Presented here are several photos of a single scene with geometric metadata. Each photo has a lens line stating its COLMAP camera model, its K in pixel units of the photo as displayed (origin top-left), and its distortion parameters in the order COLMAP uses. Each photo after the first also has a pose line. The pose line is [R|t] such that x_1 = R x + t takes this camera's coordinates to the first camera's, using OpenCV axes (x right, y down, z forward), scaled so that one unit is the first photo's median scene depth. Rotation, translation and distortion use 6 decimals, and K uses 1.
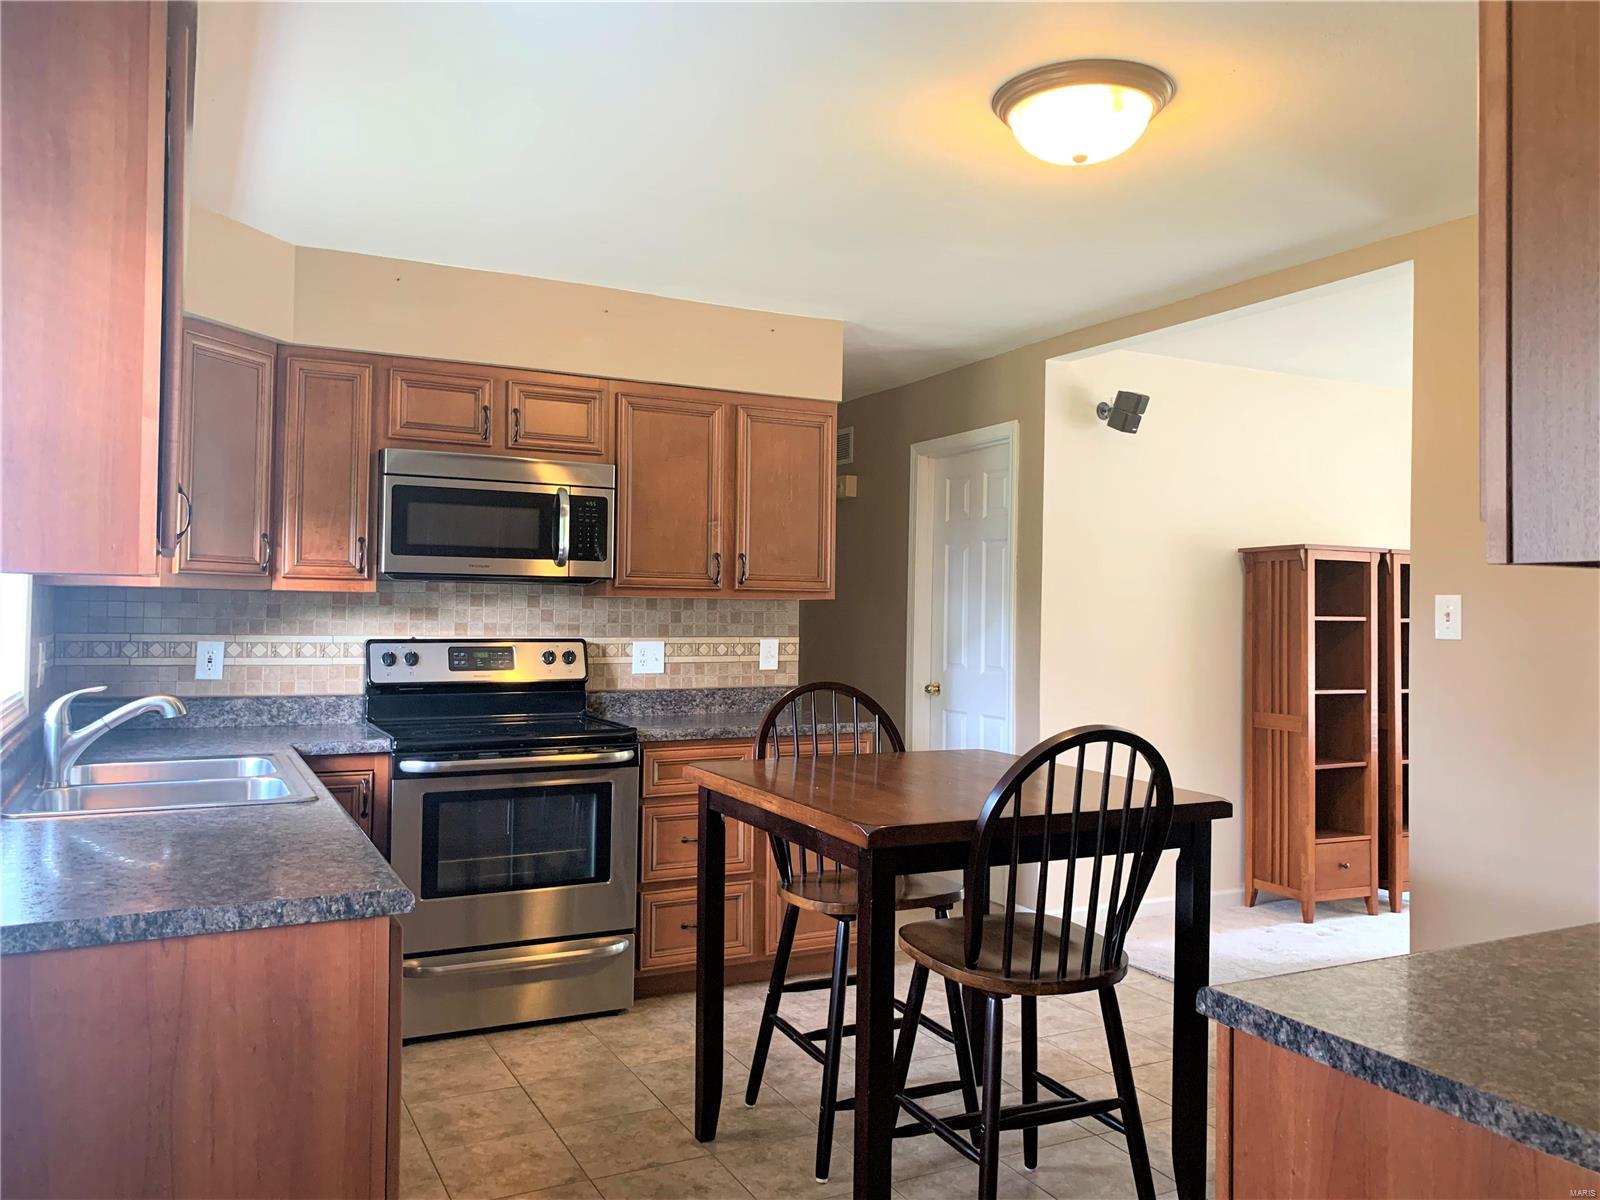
lens RADIAL K [[1244.1, 0, 800.0], [0, 1244.1, 600.0], [0, 0, 1]] dist [0.001011, -0.006975]
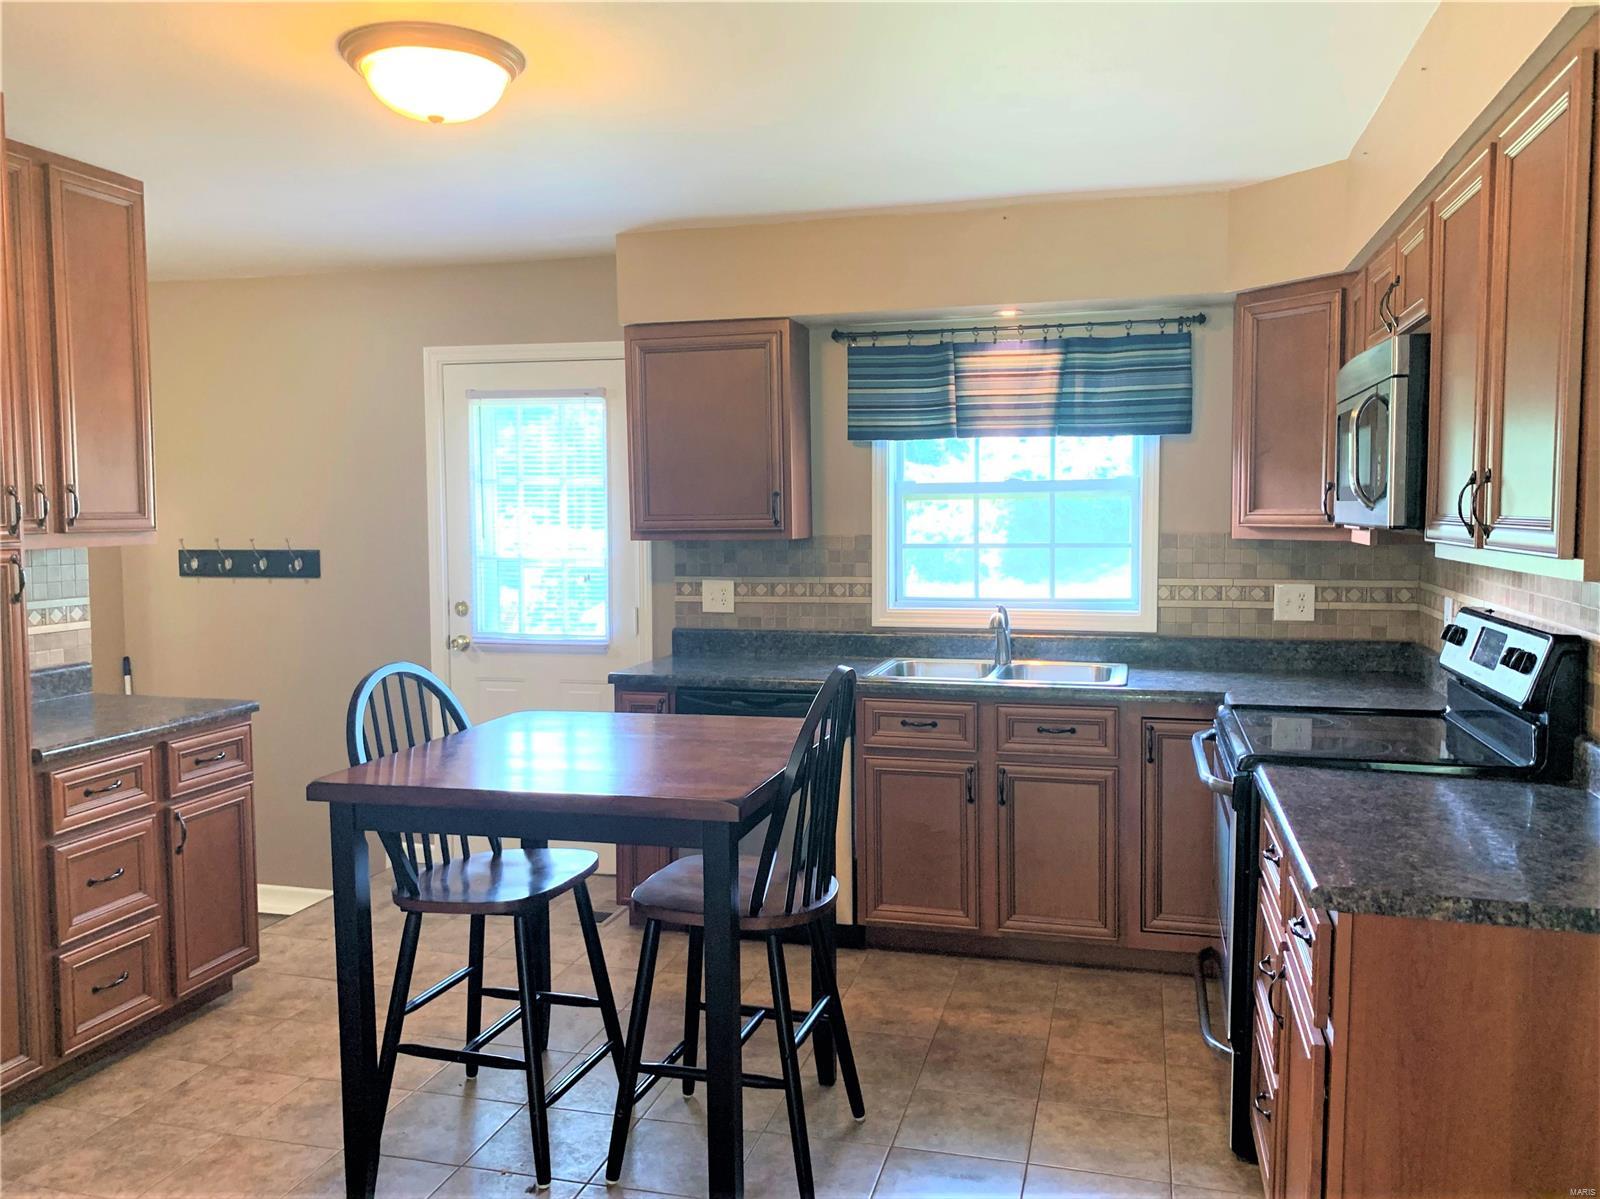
lens RADIAL K [[1284.1, 0, 800.0], [0, 1284.1, 599.5], [0, 0, 1]] dist [0.154049, -0.278091]
pose [[-0.666603, 0.029584, -0.744825, 0.636659], [-0.015323, 0.998457, 0.053372, -0.004317], [0.745255, 0.046991, -0.665122, 1.515998]]
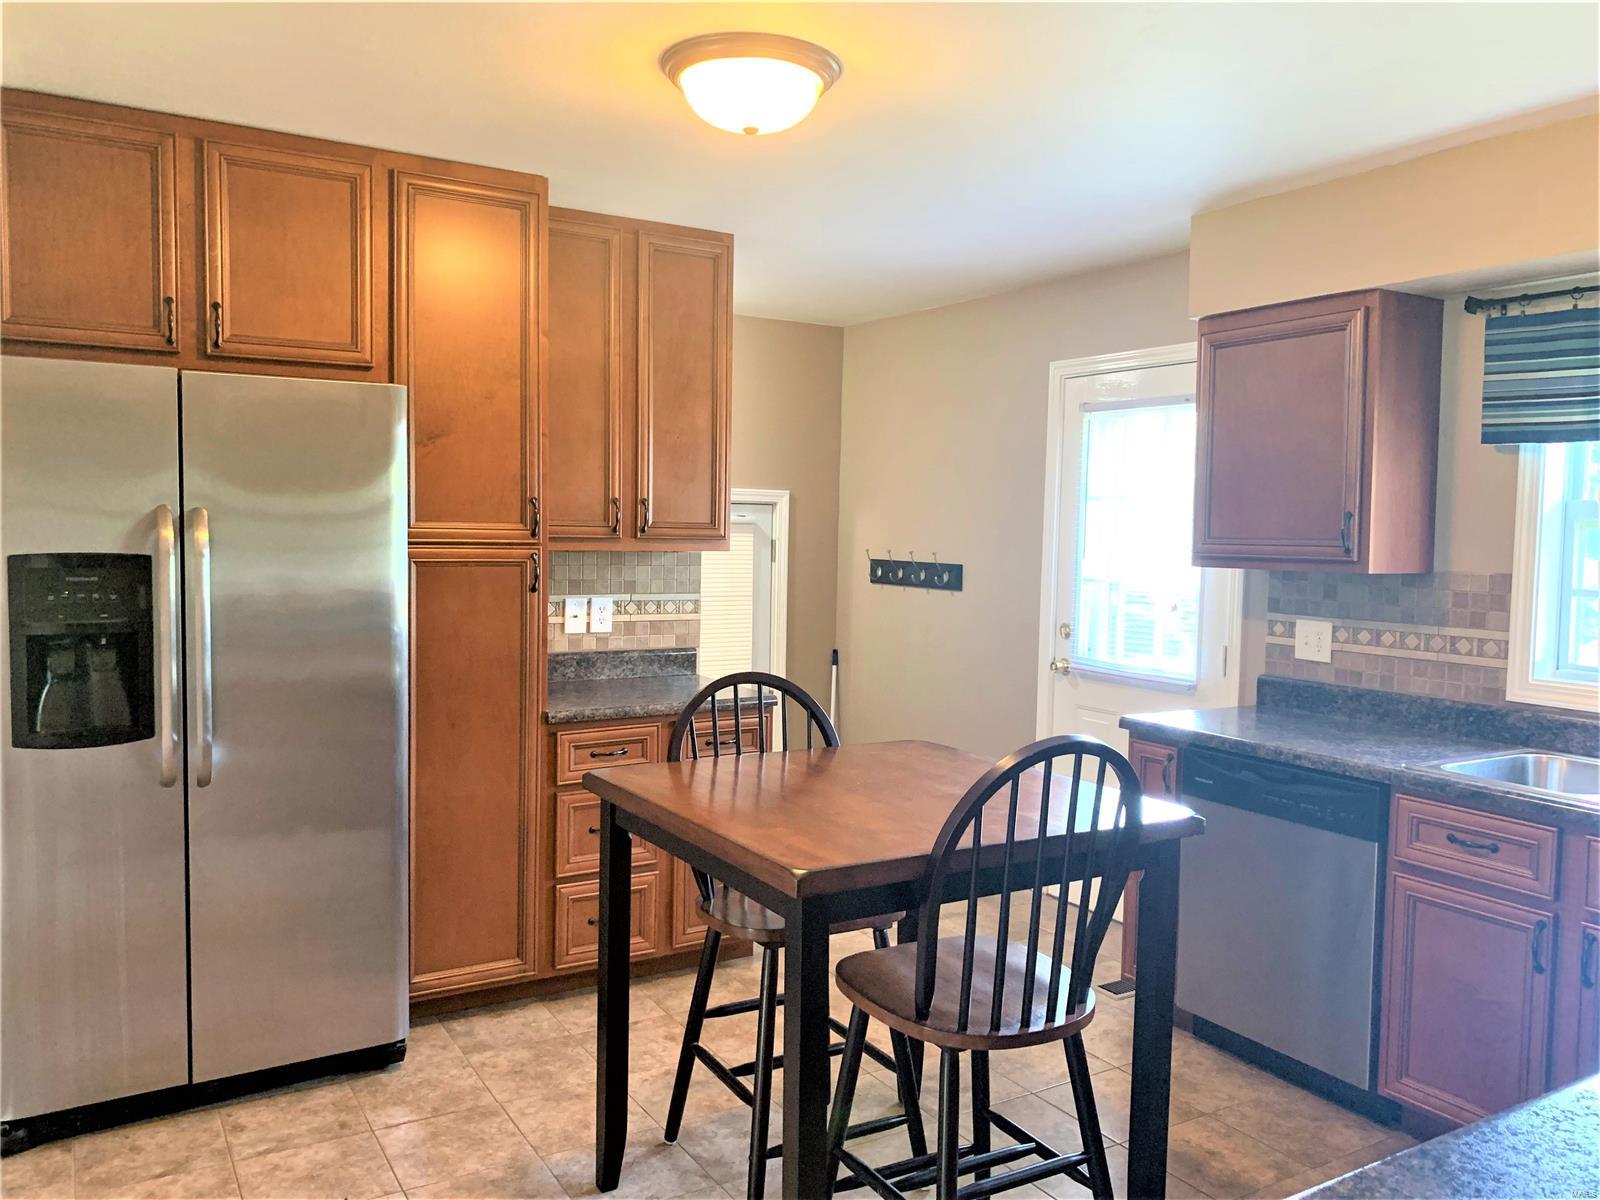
lens RADIAL K [[1244.1, 0, 800.0], [0, 1244.1, 600.0], [0, 0, 1]] dist [0.001011, -0.006975]
pose [[-0.996912, -0.042049, -0.066313, 0.299797], [-0.046421, 0.996750, 0.065844, -0.014907], [0.063329, 0.068719, -0.995624, 1.562135]]
